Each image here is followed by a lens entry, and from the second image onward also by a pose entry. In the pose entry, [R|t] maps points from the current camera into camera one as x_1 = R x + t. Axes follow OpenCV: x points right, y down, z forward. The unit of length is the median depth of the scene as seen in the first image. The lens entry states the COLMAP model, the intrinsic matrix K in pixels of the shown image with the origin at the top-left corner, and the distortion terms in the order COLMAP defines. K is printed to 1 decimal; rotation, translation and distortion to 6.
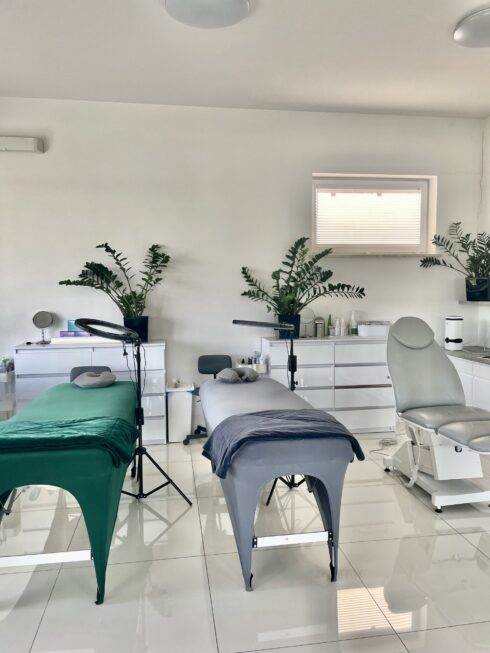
lens RADIAL K [[485.7, 0, 245.0], [0, 485.7, 326.5], [0, 0, 1]] dist [0.080236, -0.097238]
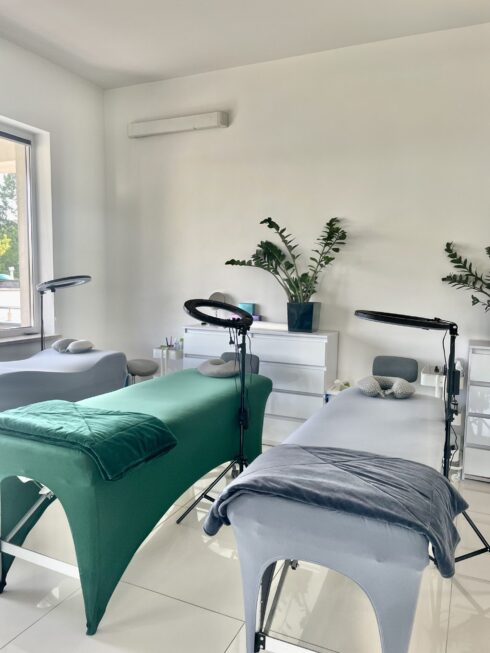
lens RADIAL K [[485.7, 0, 245.0], [0, 485.7, 326.5], [0, 0, 1]] dist [0.080236, -0.097238]
pose [[0.828867, 0.075952, -0.554265, 0.177349], [-0.064287, 0.997109, 0.040498, -0.005792], [0.555739, 0.002065, 0.831354, 0.225607]]
